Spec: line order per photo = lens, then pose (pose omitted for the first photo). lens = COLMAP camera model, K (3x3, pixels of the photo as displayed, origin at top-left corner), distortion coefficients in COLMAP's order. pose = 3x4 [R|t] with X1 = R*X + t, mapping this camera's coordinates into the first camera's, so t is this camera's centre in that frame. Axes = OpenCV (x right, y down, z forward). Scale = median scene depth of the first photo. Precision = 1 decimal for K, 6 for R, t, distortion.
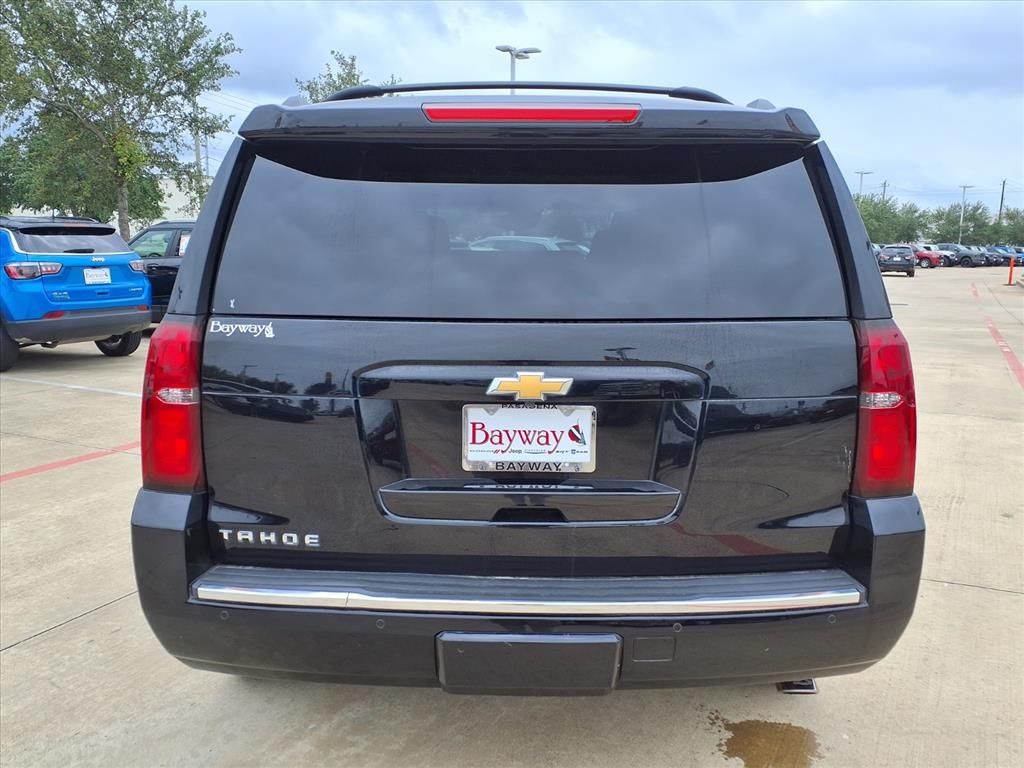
lens RADIAL K [[903.7, 0, 514.0], [0, 903.7, 379.7], [0, 0, 1]] dist [0.022205, -0.040681]
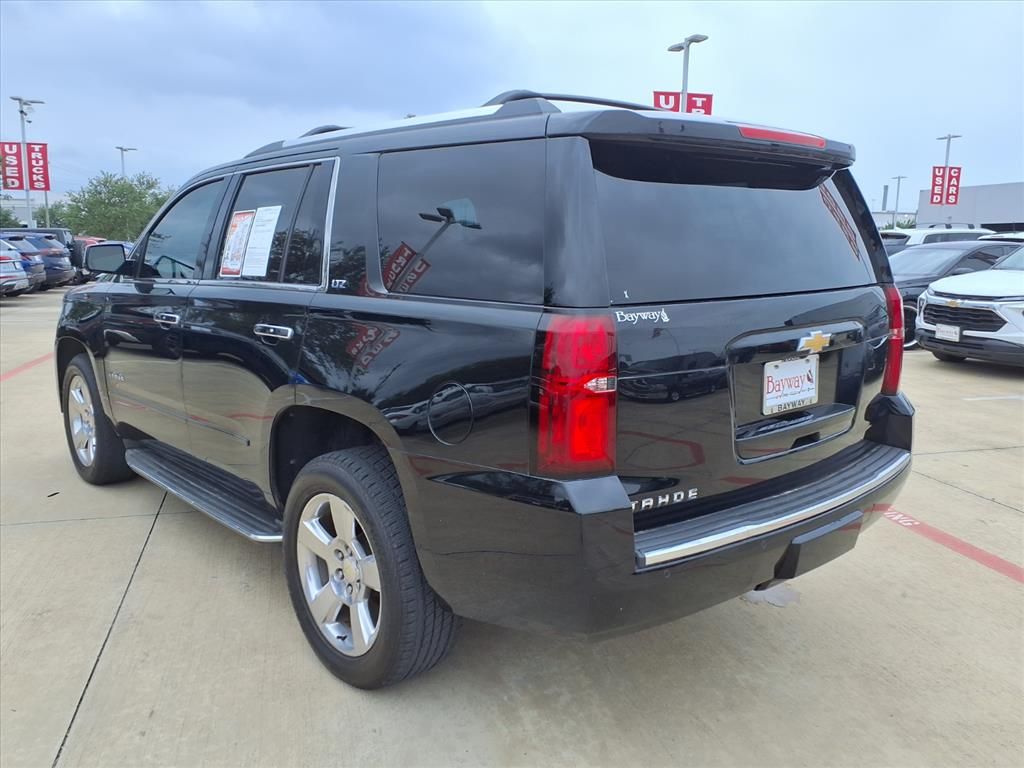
lens RADIAL K [[827.1, 0, 513.3], [0, 827.1, 388.5], [0, 0, 1]] dist [0.033057, -0.029462]
pose [[0.745058, -0.124047, 0.655363, -1.069895], [0.105230, 0.992110, 0.068154, -0.053309], [-0.658647, 0.018185, 0.752233, 0.344113]]
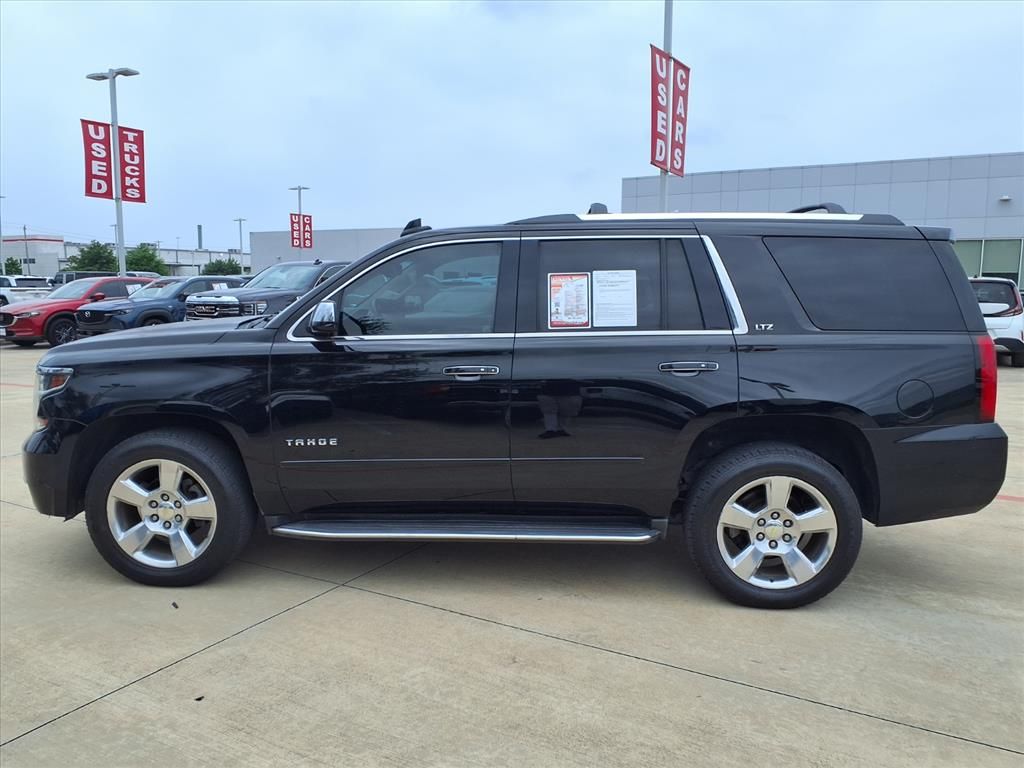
lens RADIAL K [[827.1, 0, 512.9], [0, 827.1, 384.2], [0, 0, 1]] dist [0.033057, -0.029462]
pose [[0.050977, -0.134344, 0.989623, -2.263881], [0.148503, 0.980915, 0.125512, -0.343506], [-0.987597, 0.140563, 0.069954, 1.916932]]
